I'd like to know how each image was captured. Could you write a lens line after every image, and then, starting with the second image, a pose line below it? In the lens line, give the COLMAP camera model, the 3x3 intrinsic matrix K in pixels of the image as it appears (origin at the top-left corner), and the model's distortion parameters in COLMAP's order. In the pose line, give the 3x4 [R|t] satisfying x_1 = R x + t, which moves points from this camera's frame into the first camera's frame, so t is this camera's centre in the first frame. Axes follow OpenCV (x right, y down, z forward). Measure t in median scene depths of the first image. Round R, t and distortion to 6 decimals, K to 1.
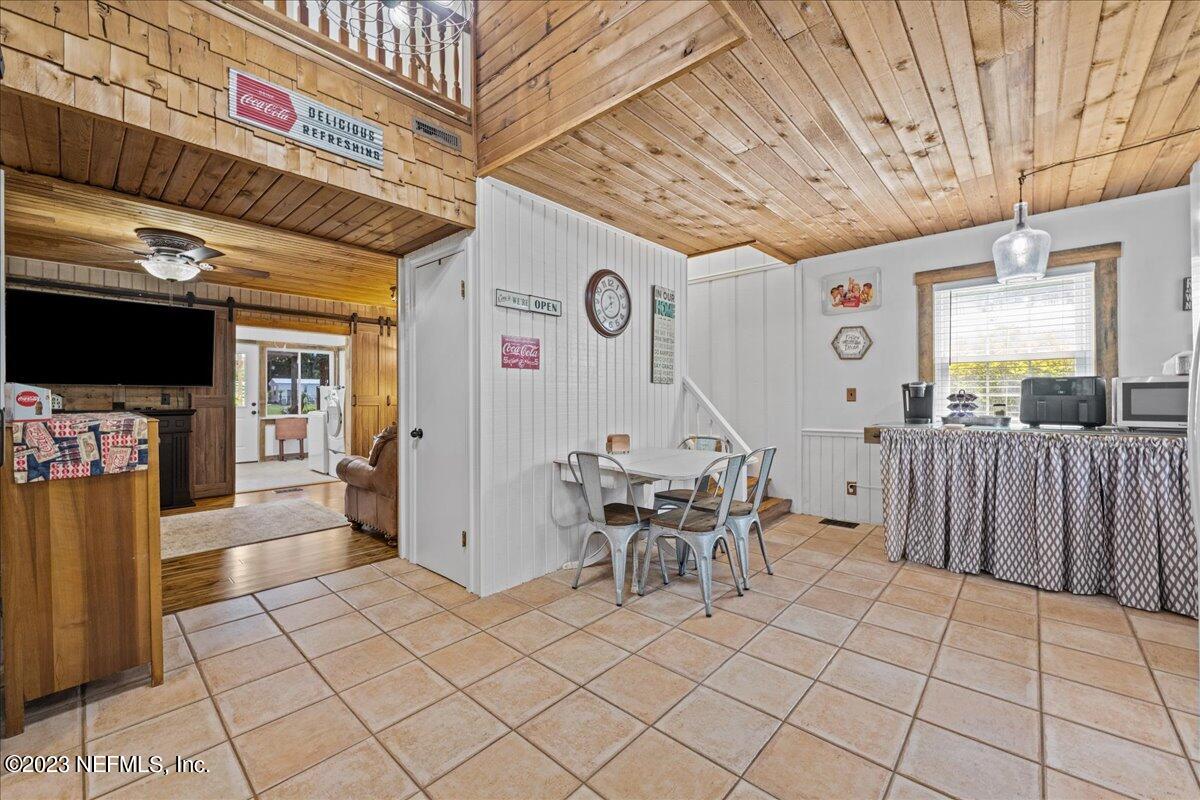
lens RADIAL K [[478.3, 0, 595.3], [0, 478.3, 399.2], [0, 0, 1]] dist [-0.001761, 0.000153]
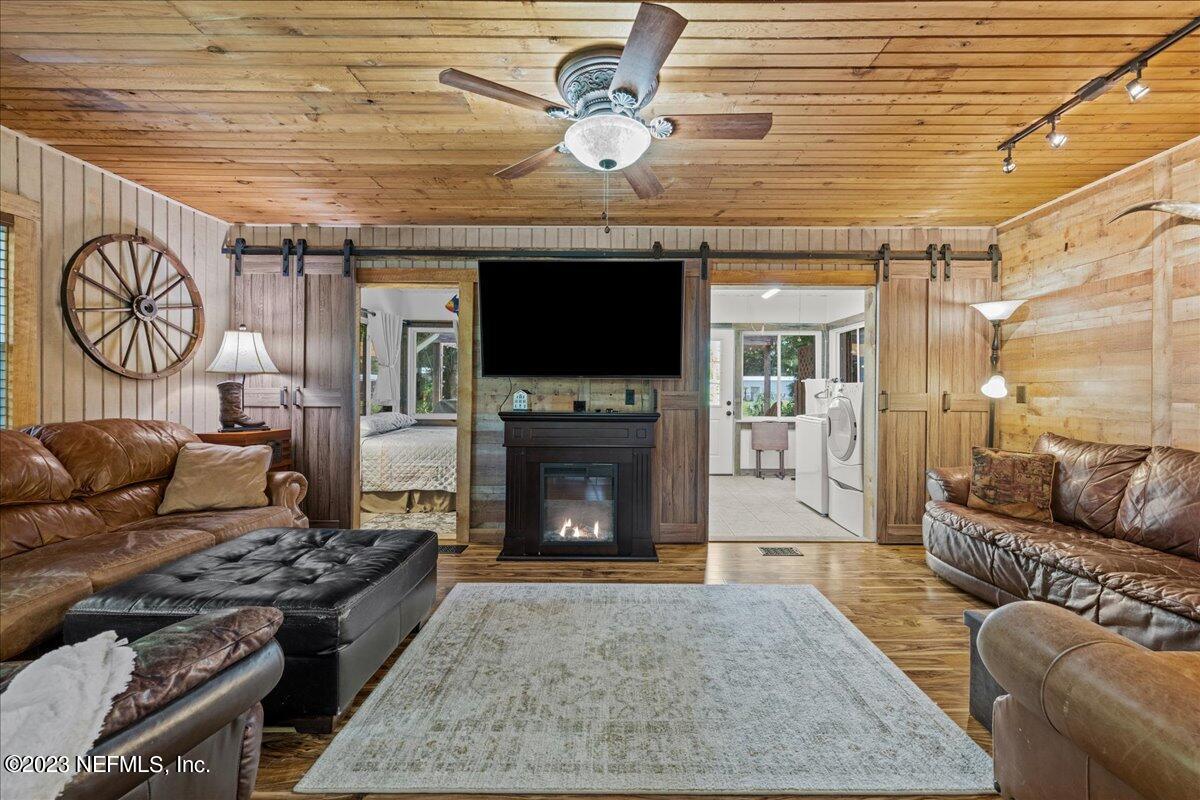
lens RADIAL K [[492.8, 0, 619.9], [0, 492.8, 393.8], [0, 0, 1]] dist [-0.001363, -0.000153]
pose [[0.675967, 0.004472, -0.736918, -0.281788], [-0.007754, 0.999969, -0.001044, -0.003174], [0.736891, 0.006420, 0.675981, 0.377217]]
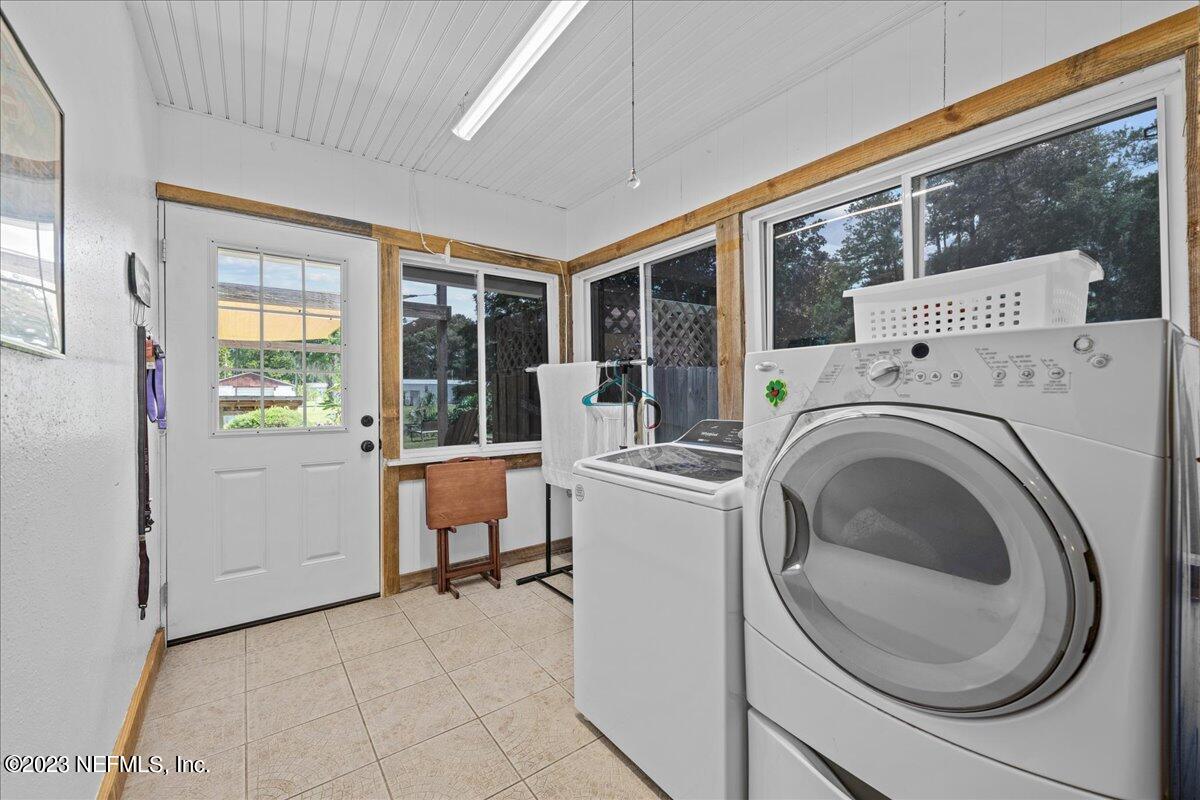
lens RADIAL K [[475.9, 0, 596.7], [0, 475.9, 403.3], [0, 0, 1]] dist [0.000705, 0.000557]
pose [[0.980981, -0.002128, -0.194092, -0.611977], [0.004302, 0.999933, 0.010779, -0.004588], [0.194056, -0.011408, 0.980924, 0.875529]]
